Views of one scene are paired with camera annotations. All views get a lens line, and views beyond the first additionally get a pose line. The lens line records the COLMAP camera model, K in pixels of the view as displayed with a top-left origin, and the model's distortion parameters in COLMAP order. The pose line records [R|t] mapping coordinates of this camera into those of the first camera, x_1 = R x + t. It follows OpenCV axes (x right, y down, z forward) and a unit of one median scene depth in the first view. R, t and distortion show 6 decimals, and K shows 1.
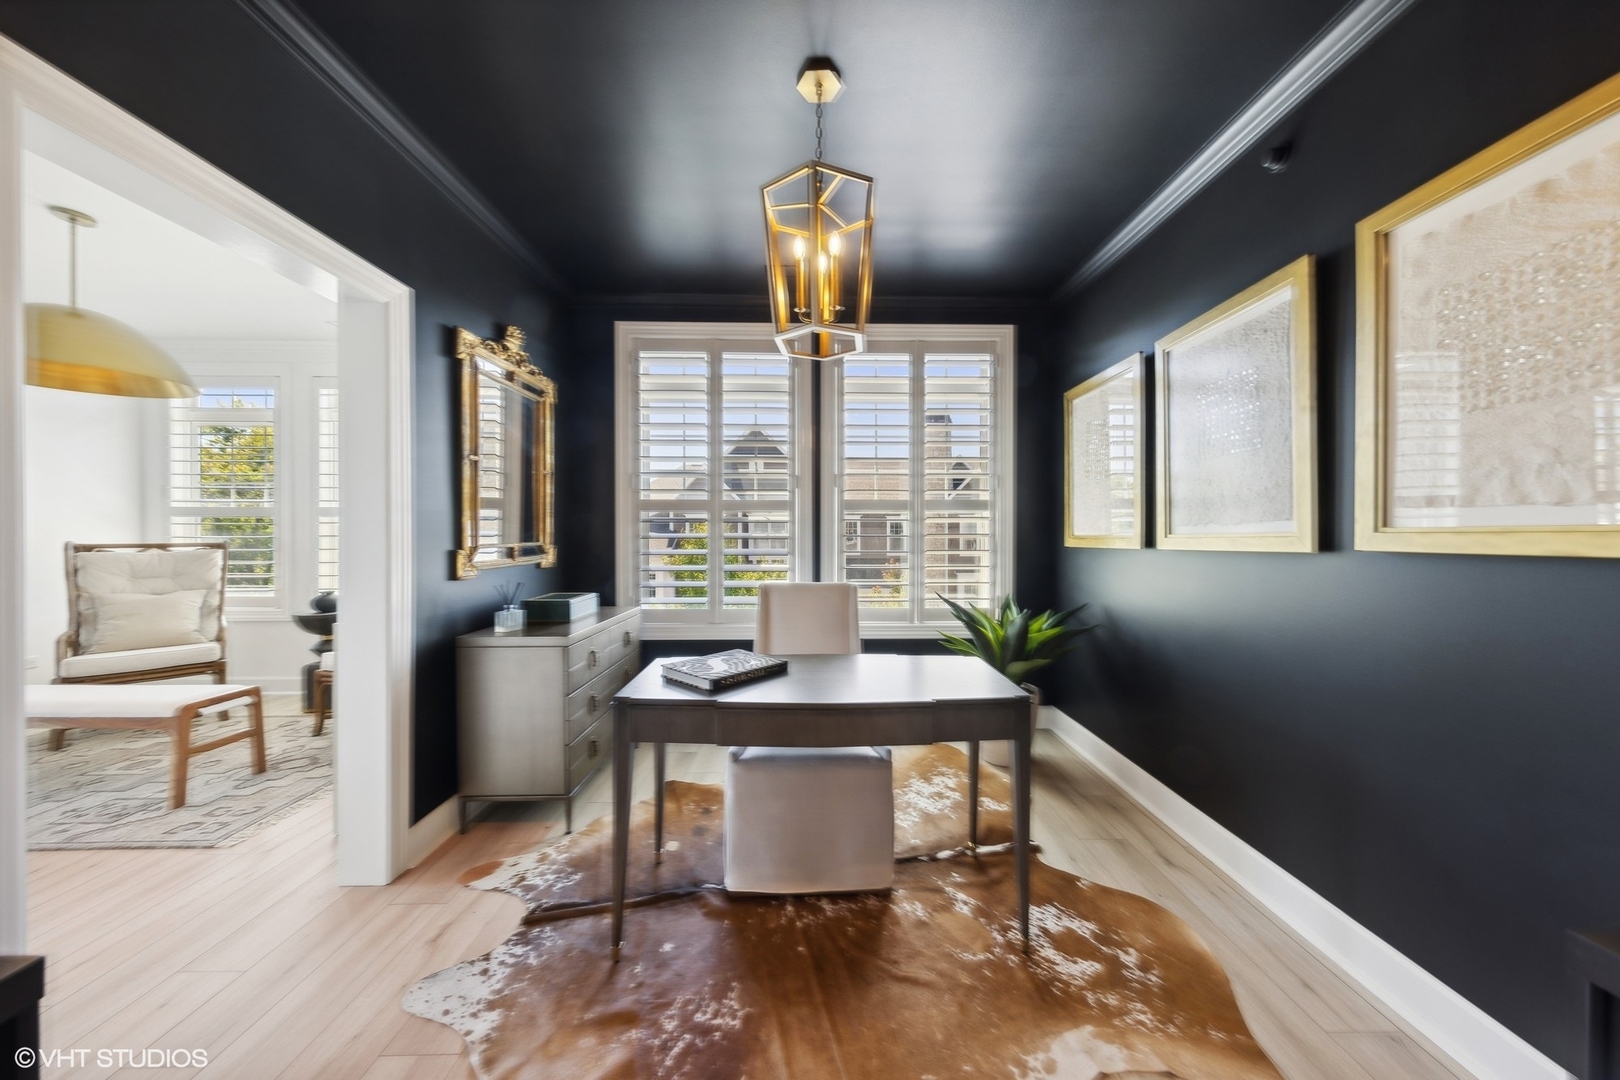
lens RADIAL K [[551.9, 0, 820.9], [0, 551.9, 538.3], [0, 0, 1]] dist [0.010097, -0.000289]
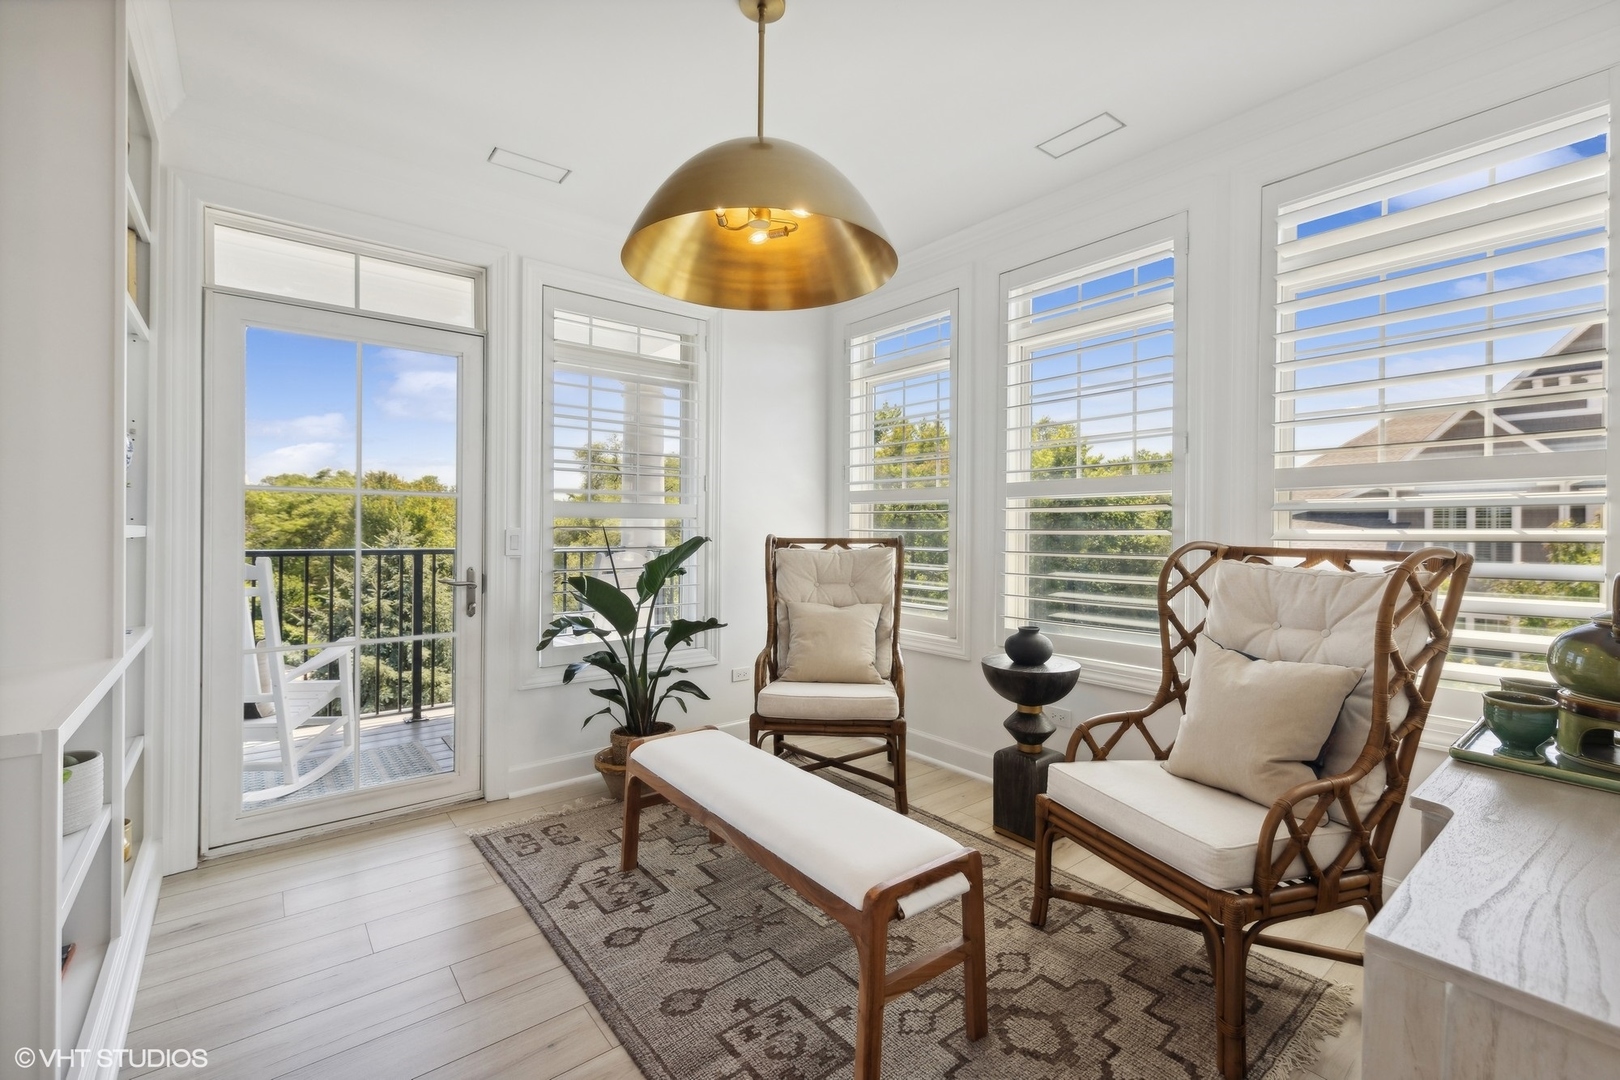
lens RADIAL K [[691.2, 0, 804.3], [0, 691.2, 532.3], [0, 0, 1]] dist [0.000017, 0.000029]
pose [[0.611364, 0.010336, -0.791282, -0.487727], [-0.011930, 0.999921, 0.003844, -0.001640], [0.791260, 0.007090, 0.611439, 0.401890]]
